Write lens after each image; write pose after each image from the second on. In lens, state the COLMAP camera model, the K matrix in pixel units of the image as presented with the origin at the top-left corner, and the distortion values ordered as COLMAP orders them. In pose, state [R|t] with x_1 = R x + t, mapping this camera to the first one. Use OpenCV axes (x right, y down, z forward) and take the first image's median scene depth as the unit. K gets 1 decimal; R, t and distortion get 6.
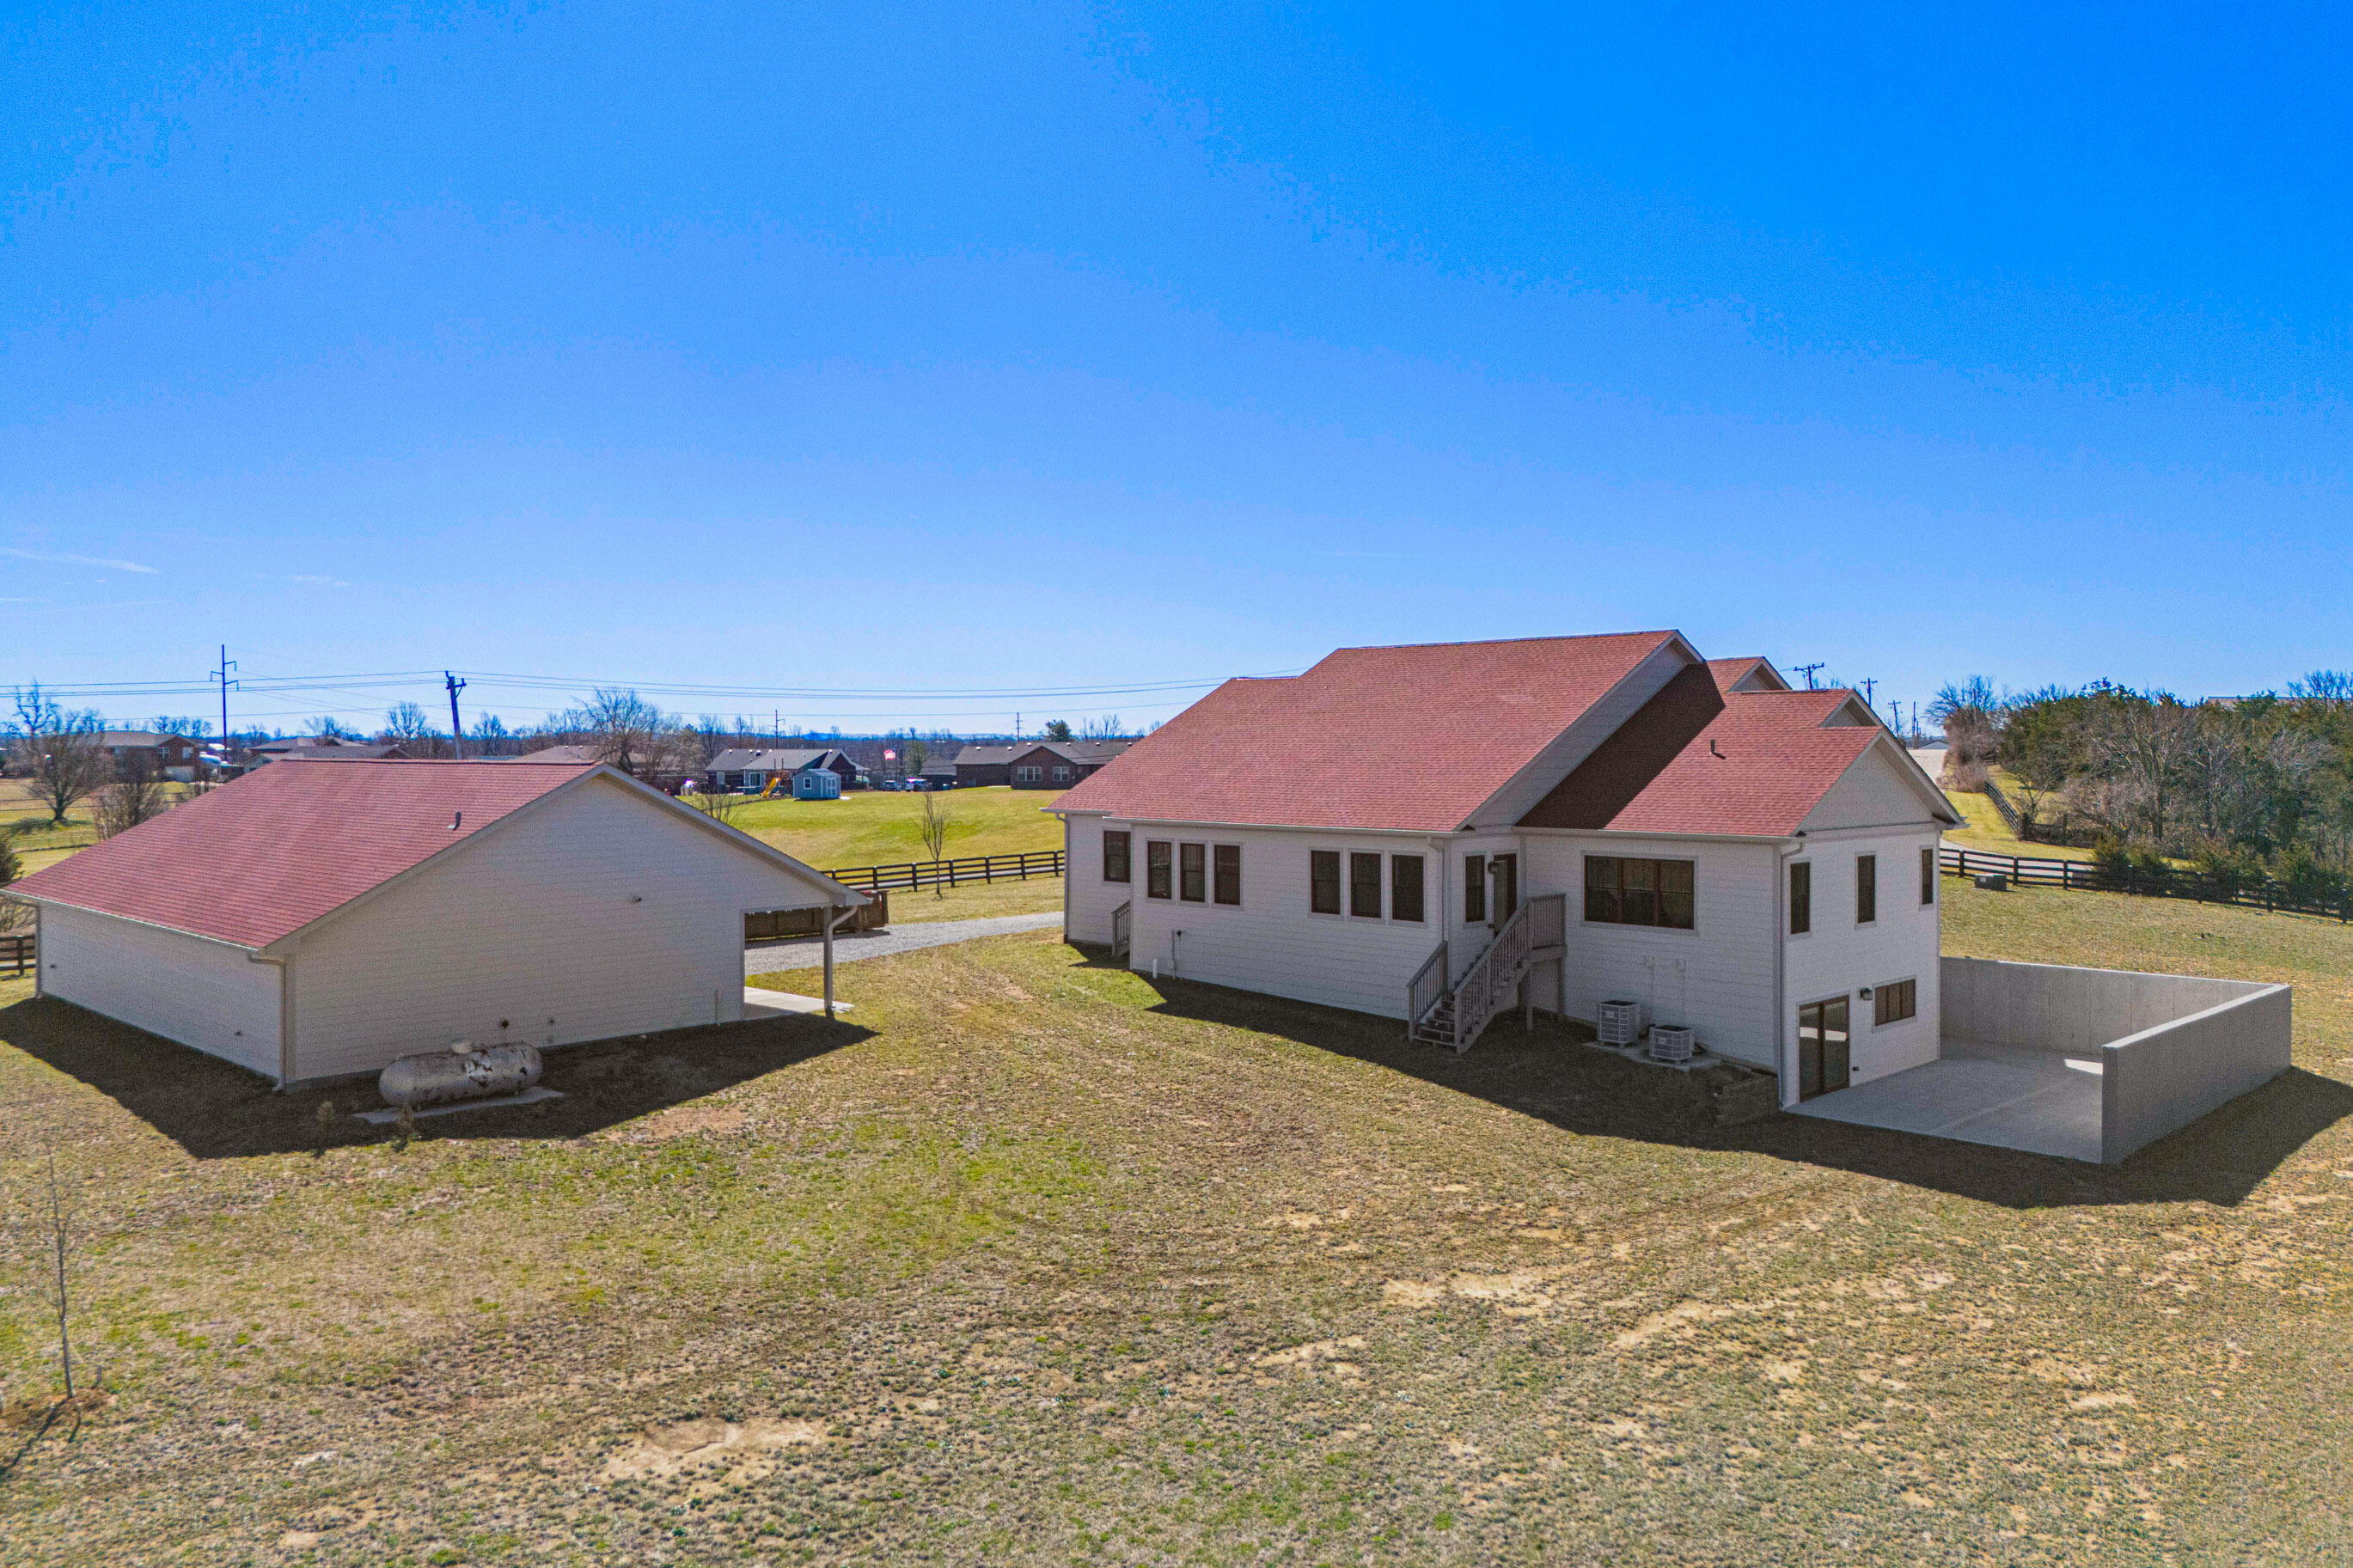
lens RADIAL K [[1734.3, 0, 1176.5], [0, 1734.3, 784.0], [0, 0, 1]] dist [0.088443, -0.096297]
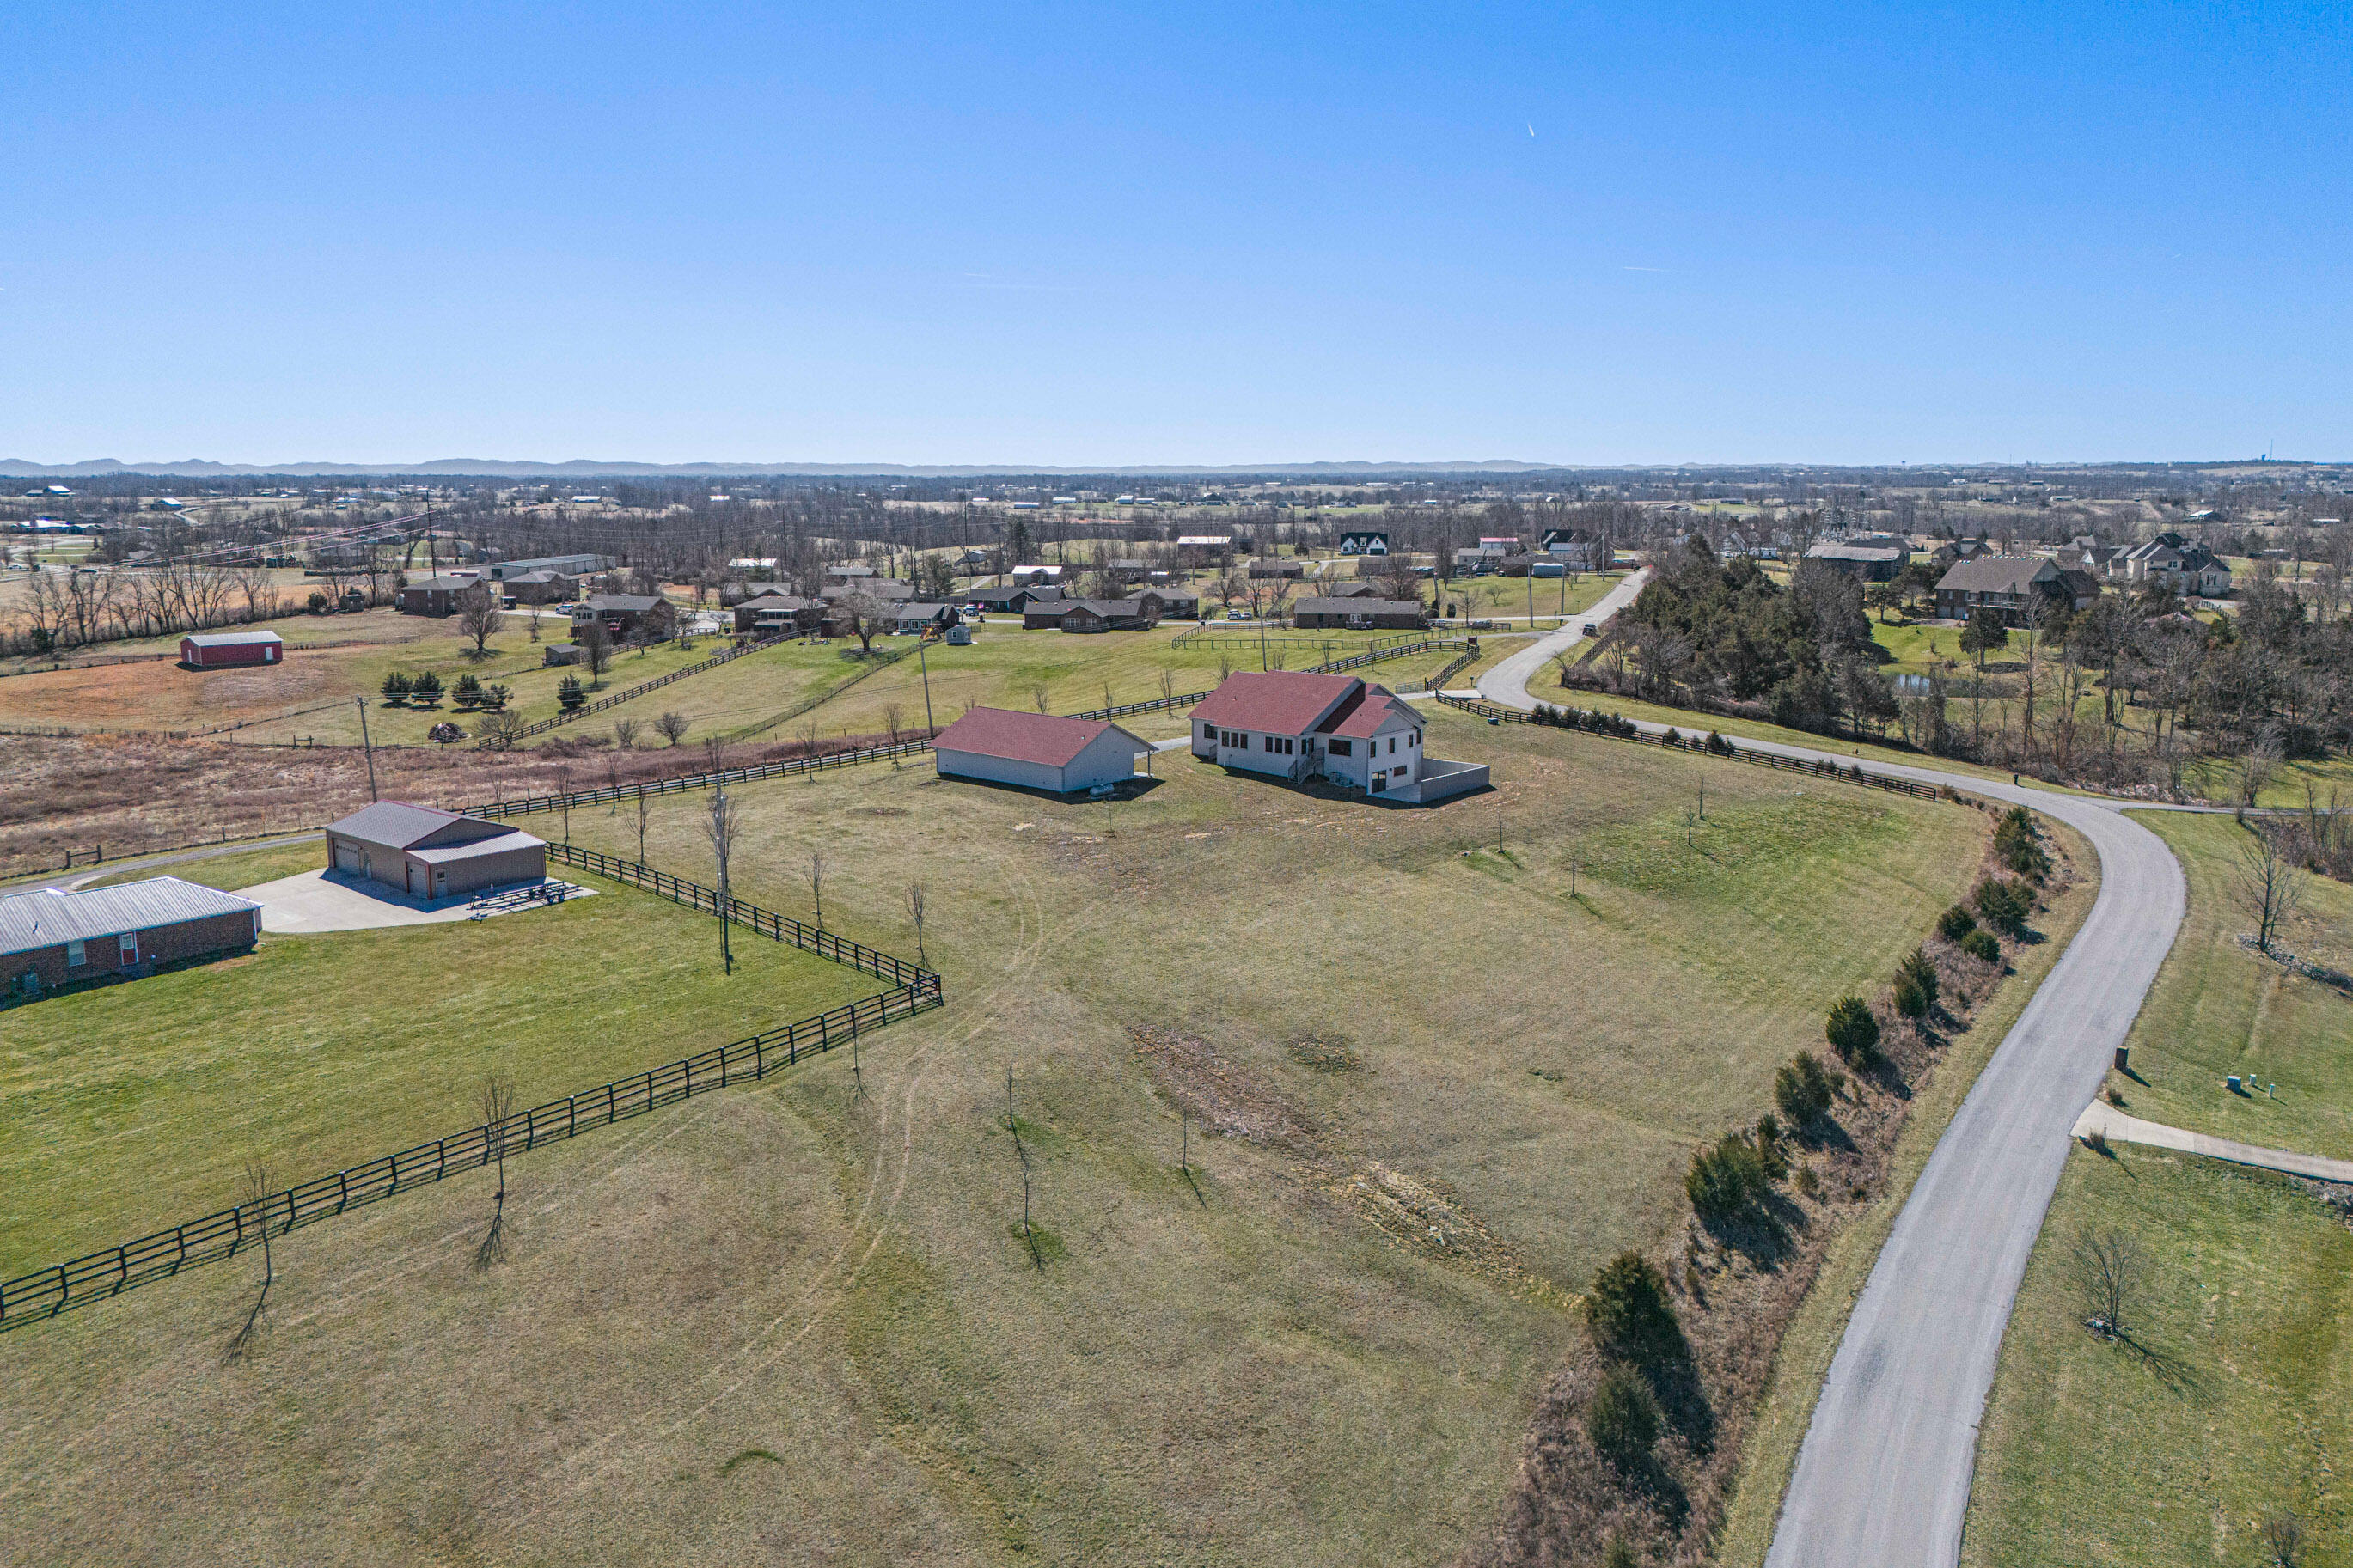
lens RADIAL K [[1734.3, 0, 1176.5], [0, 1734.3, 784.0], [0, 0, 1]] dist [0.088443, -0.096297]
pose [[0.997984, -0.010874, 0.062527, -0.411152], [0.001088, 0.988000, 0.154452, -0.510084], [-0.063456, -0.154073, 0.986020, -3.217329]]
